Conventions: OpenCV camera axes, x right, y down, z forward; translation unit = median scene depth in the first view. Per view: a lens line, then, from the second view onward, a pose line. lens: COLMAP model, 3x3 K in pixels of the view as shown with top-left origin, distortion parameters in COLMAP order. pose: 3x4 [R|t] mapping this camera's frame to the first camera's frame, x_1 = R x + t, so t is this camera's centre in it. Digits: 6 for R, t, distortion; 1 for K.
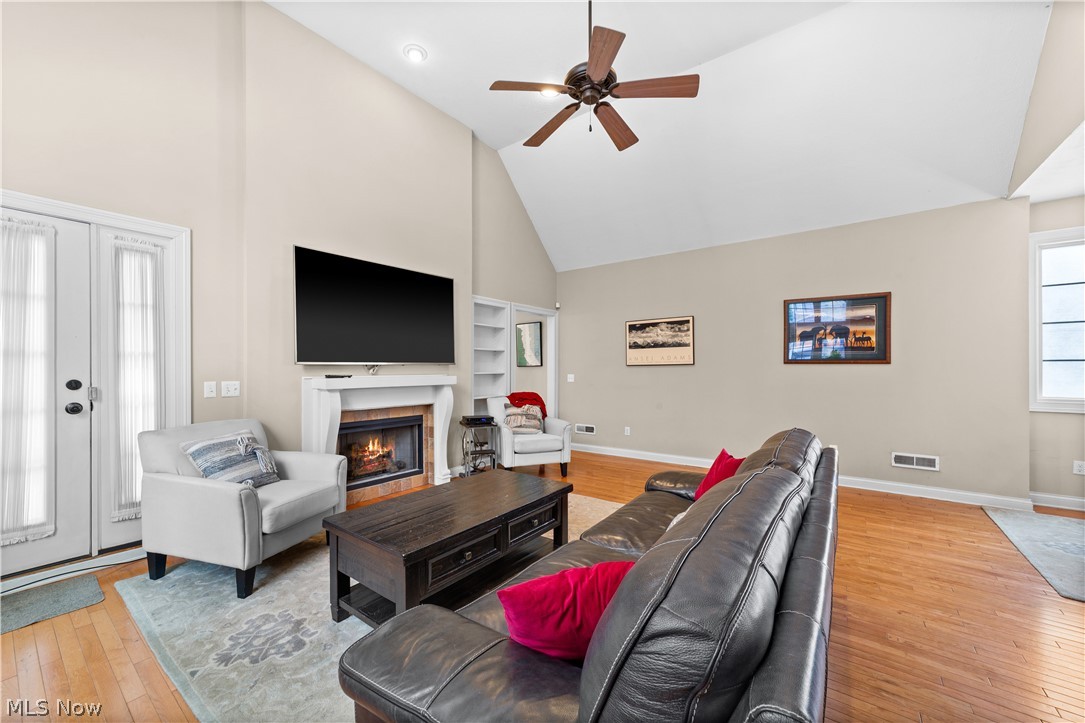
lens RADIAL K [[417.5, 0, 533.6], [0, 417.5, 367.8], [0, 0, 1]] dist [-0.015091, 0.006535]
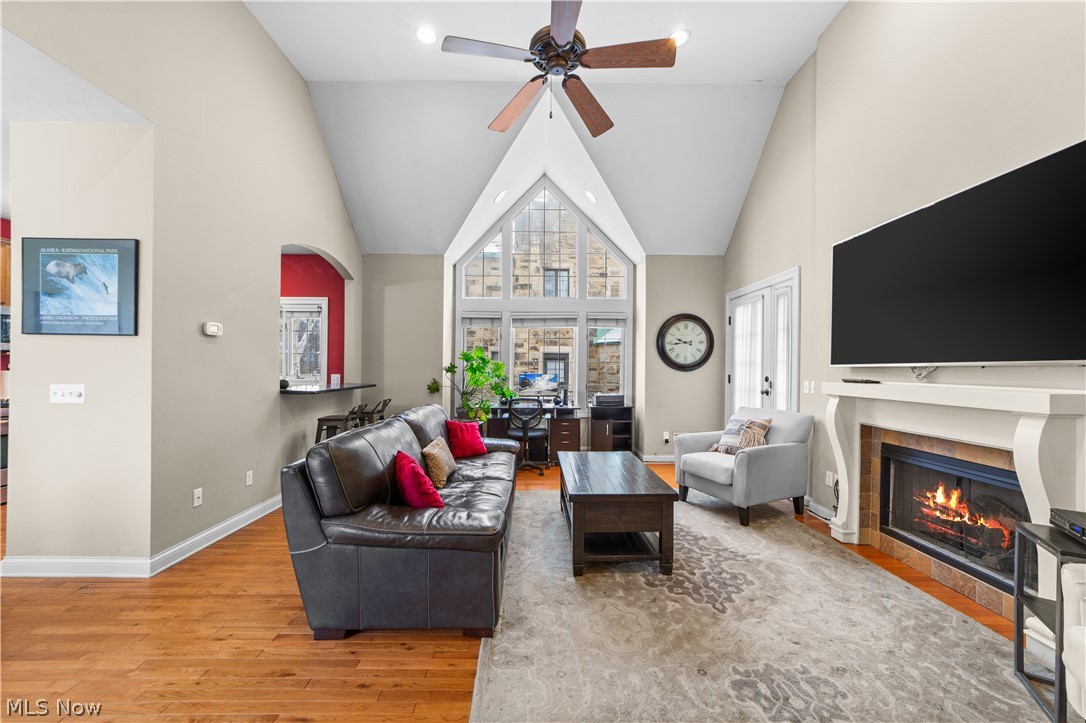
lens RADIAL K [[417.9, 0, 540.2], [0, 417.9, 365.3], [0, 0, 1]] dist [-0.015091, 0.006535]
pose [[-0.789102, -0.007034, -0.614222, 0.555100], [-0.005820, 0.999975, -0.003975, -0.004051], [0.614234, 0.000438, -0.789124, 1.310028]]
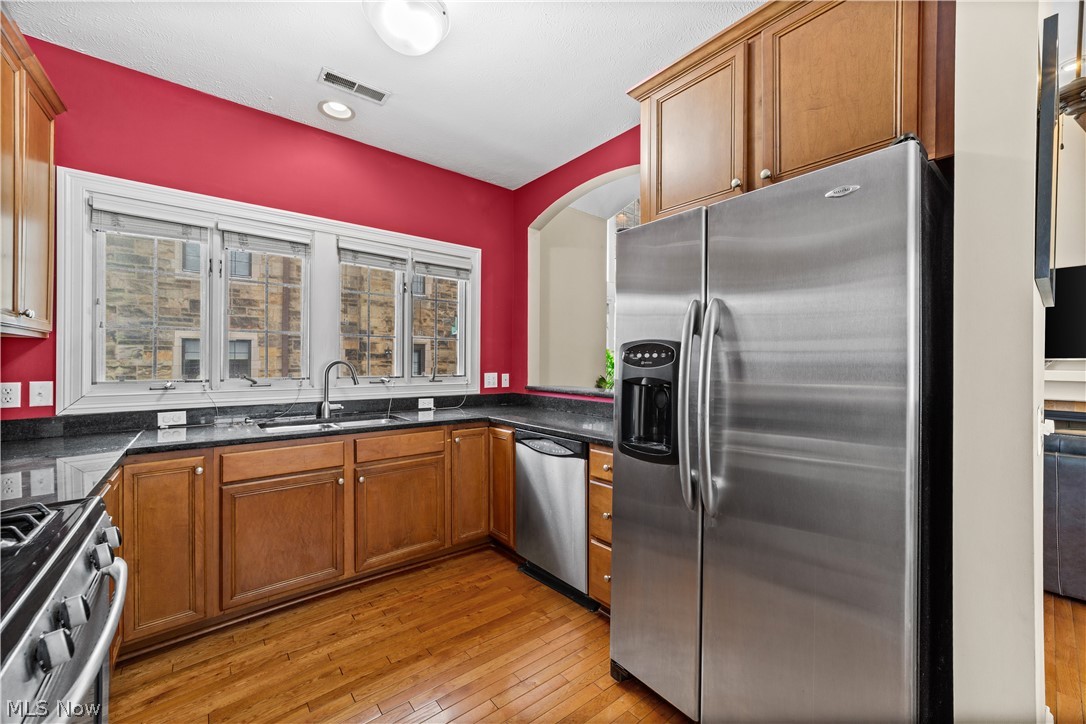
lens RADIAL K [[417.9, 0, 539.0], [0, 417.9, 362.6], [0, 0, 1]] dist [-0.015091, 0.006535]
pose [[-0.233917, 0.003008, -0.972252, 1.139162], [-0.005658, 0.999974, 0.004455, -0.002201], [0.972240, 0.006544, -0.233894, -0.053493]]
